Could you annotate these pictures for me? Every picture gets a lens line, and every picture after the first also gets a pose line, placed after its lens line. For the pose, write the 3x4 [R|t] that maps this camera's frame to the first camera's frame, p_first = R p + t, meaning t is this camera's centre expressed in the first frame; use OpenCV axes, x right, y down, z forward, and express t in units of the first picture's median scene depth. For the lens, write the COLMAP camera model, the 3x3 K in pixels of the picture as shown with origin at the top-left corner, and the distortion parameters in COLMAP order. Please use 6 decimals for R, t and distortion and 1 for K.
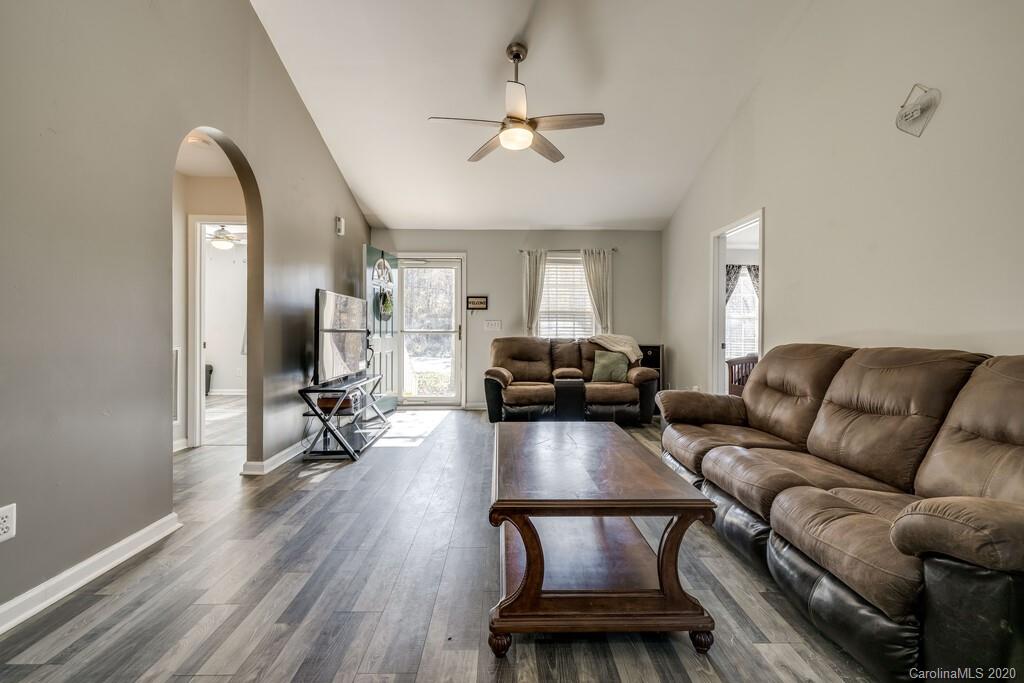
lens RADIAL K [[431.7, 0, 513.9], [0, 431.7, 334.2], [0, 0, 1]] dist [-0.003512, -0.000072]
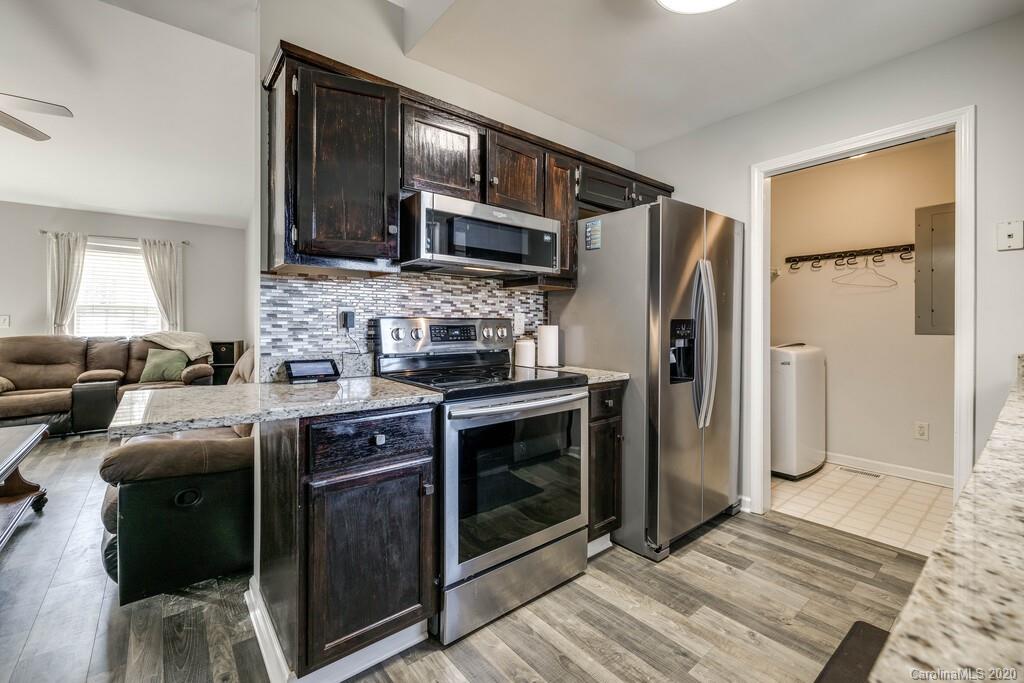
lens RADIAL K [[431.7, 0, 511.3], [0, 431.7, 325.8], [0, 0, 1]] dist [-0.003512, -0.000072]
pose [[0.792039, -0.003985, 0.610457, 0.236099], [0.003636, 0.999992, 0.001811, -0.011070], [-0.610460, 0.000785, 0.792047, -0.213549]]
